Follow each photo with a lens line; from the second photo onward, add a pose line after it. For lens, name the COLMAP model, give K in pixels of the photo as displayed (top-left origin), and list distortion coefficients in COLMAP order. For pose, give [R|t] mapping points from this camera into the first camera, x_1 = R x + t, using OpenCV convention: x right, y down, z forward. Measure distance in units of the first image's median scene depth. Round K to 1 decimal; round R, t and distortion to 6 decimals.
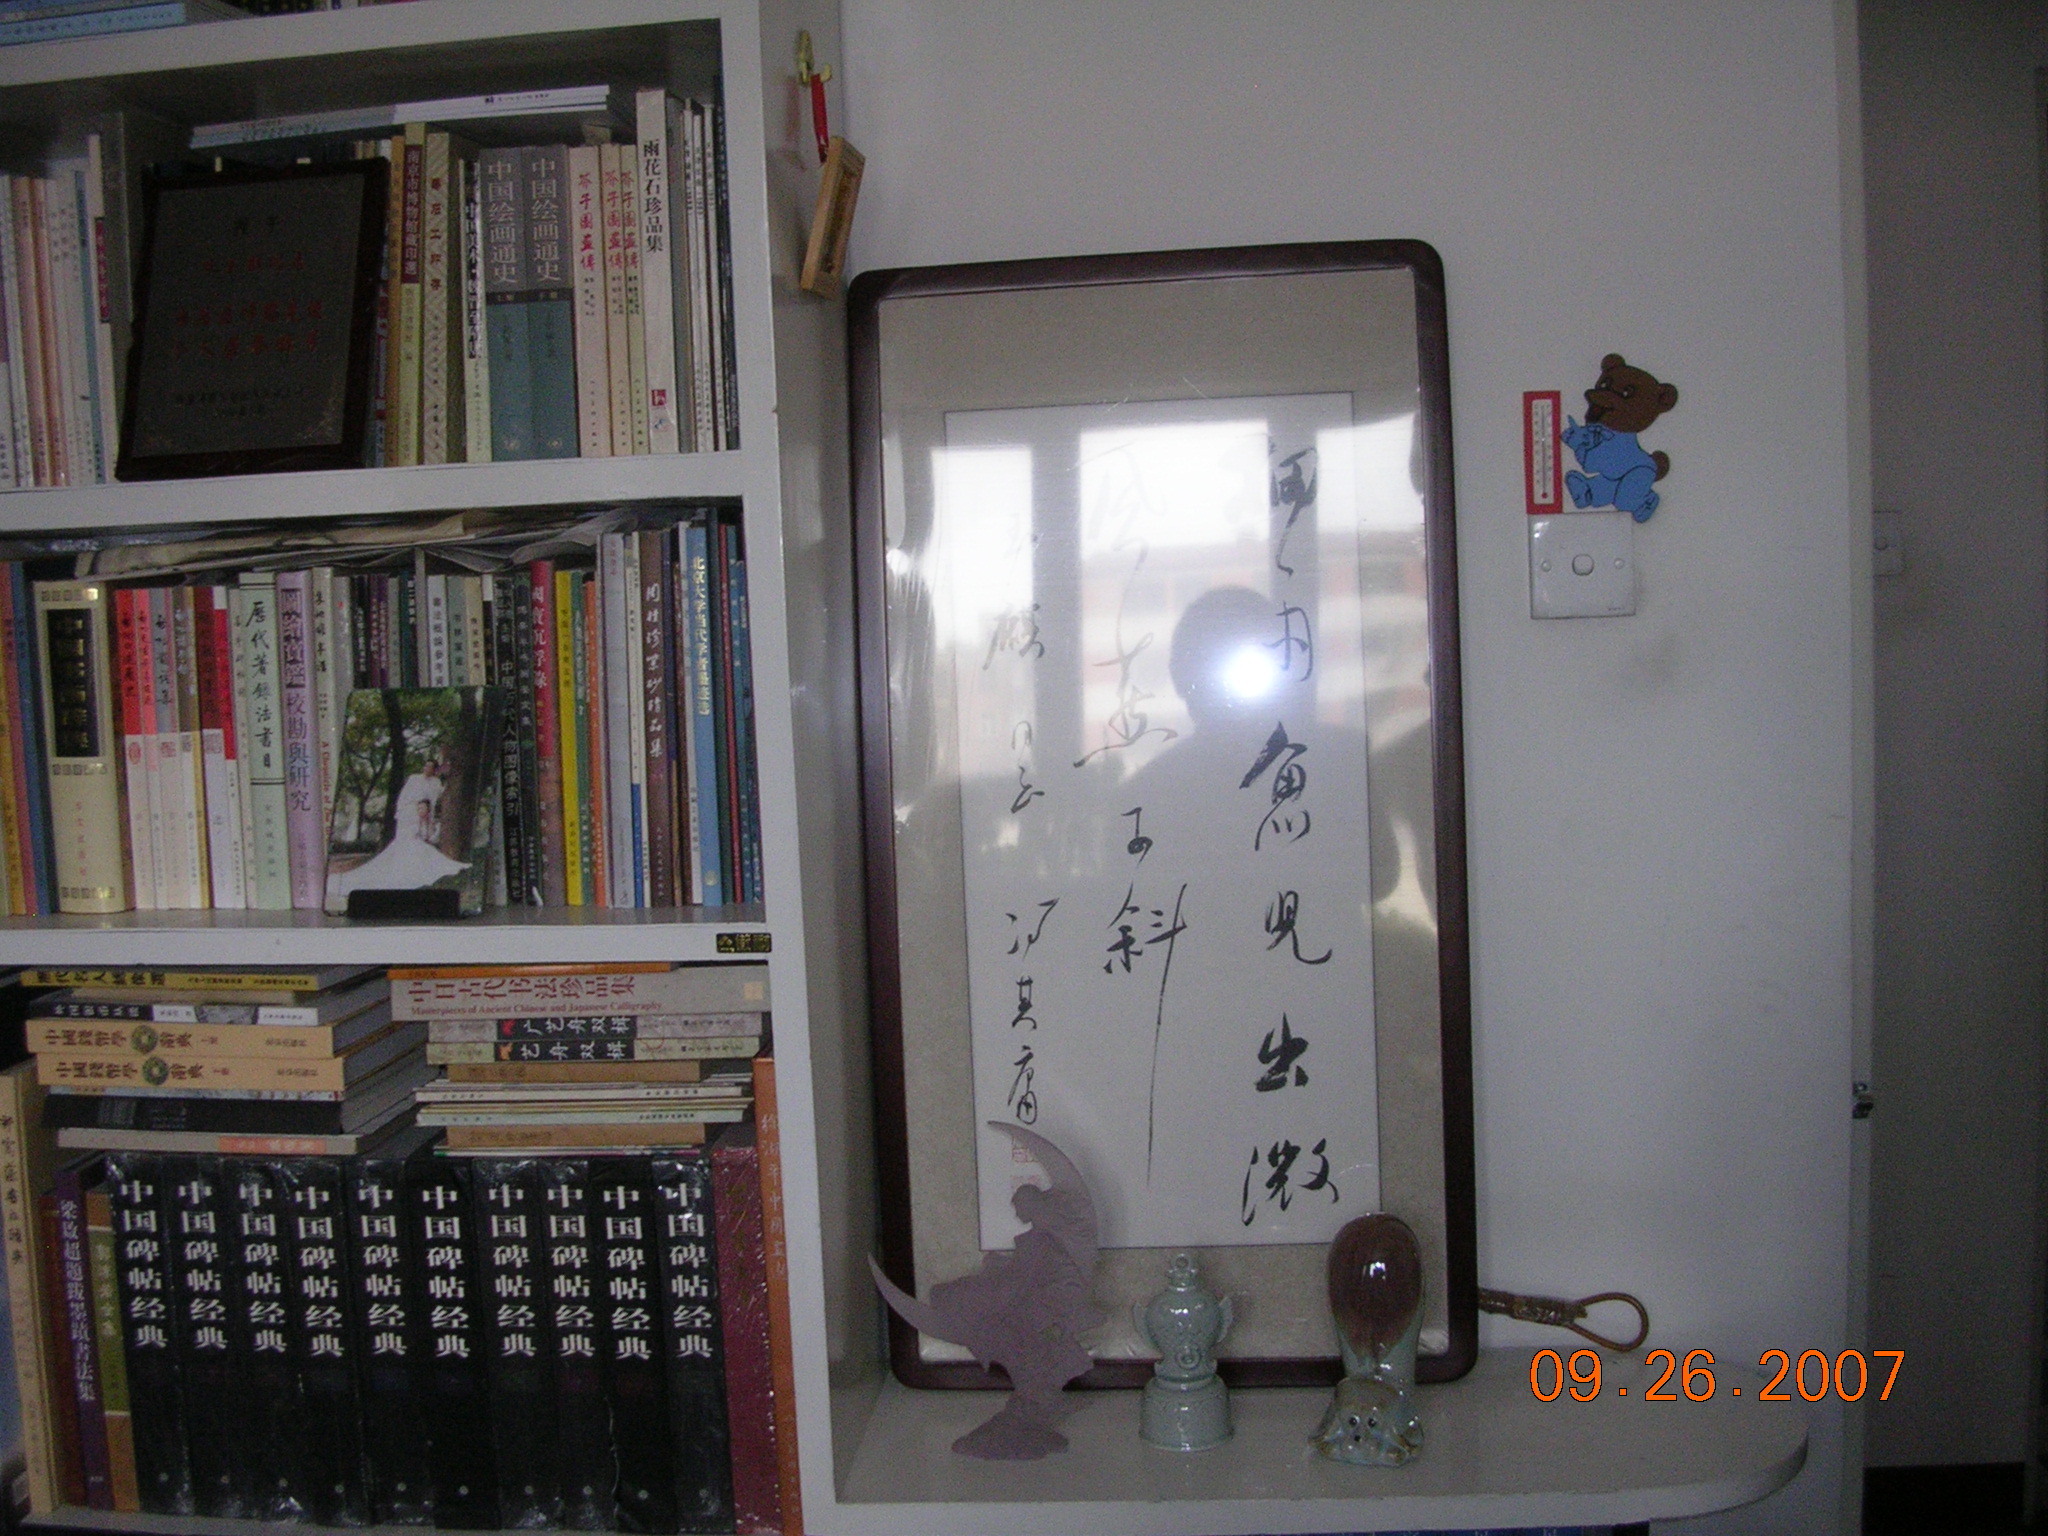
lens RADIAL K [[2254.7, 0, 1024.0], [0, 2254.7, 768.0], [0, 0, 1]] dist [-0.188640, 0.092909]
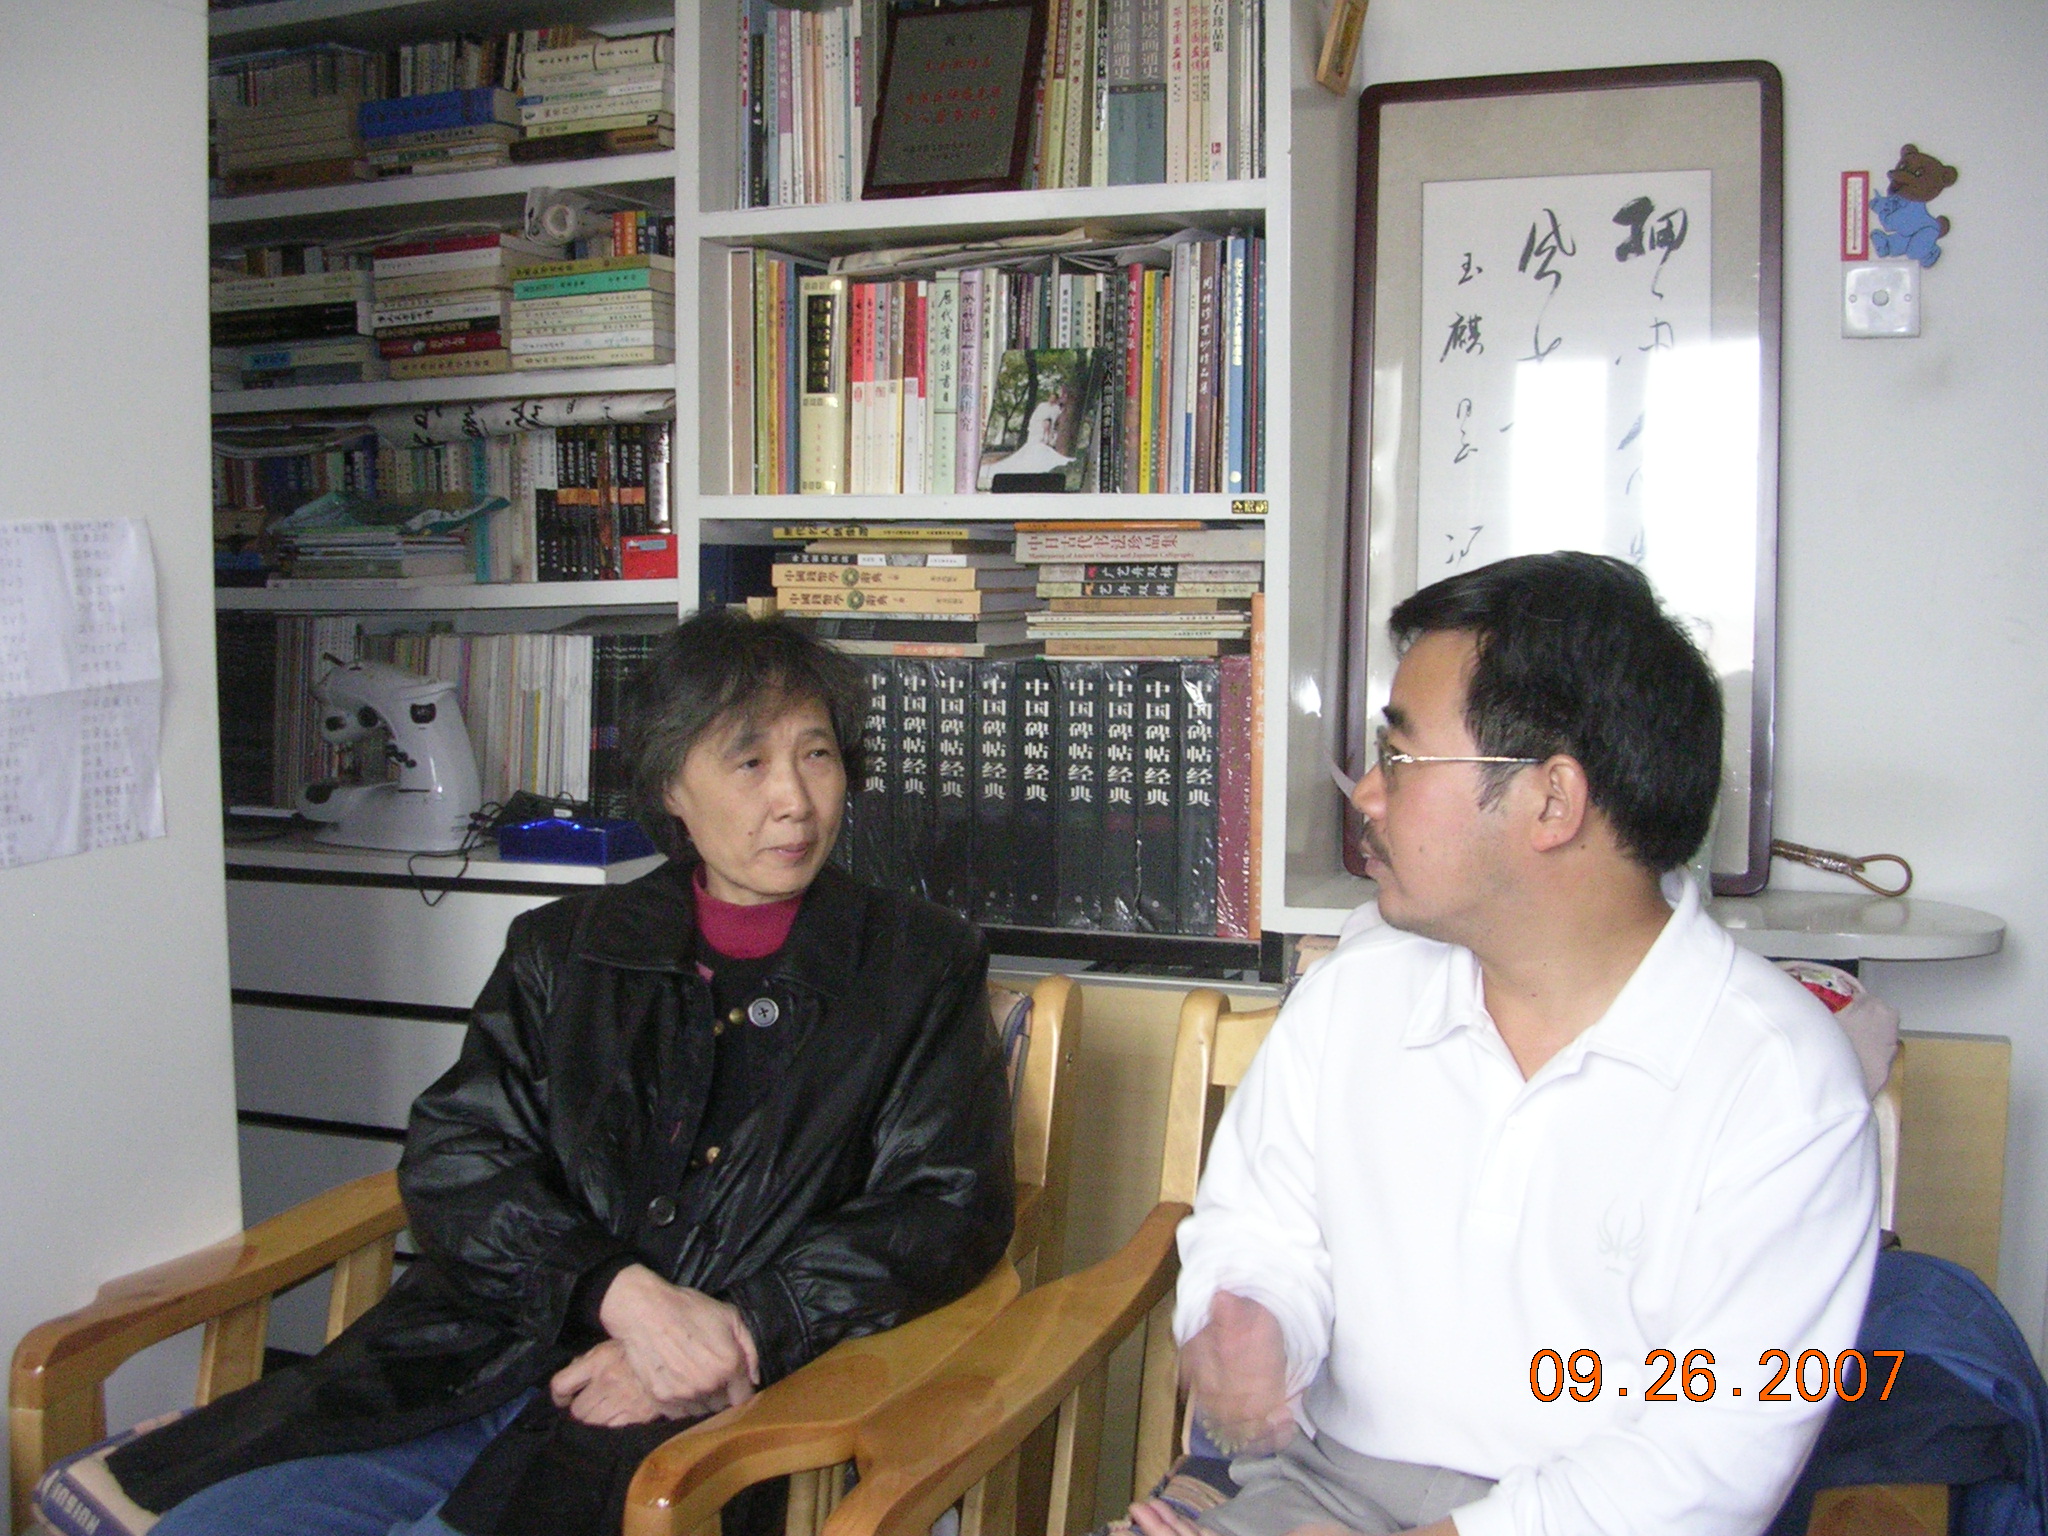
lens RADIAL K [[2254.7, 0, 1024.0], [0, 2254.7, 768.0], [0, 0, 1]] dist [-0.188640, 0.092909]
pose [[0.957384, 0.069616, -0.280303, 0.152630], [-0.070135, 0.997504, 0.008192, 0.235015], [0.280174, 0.011816, 0.959877, -0.445101]]
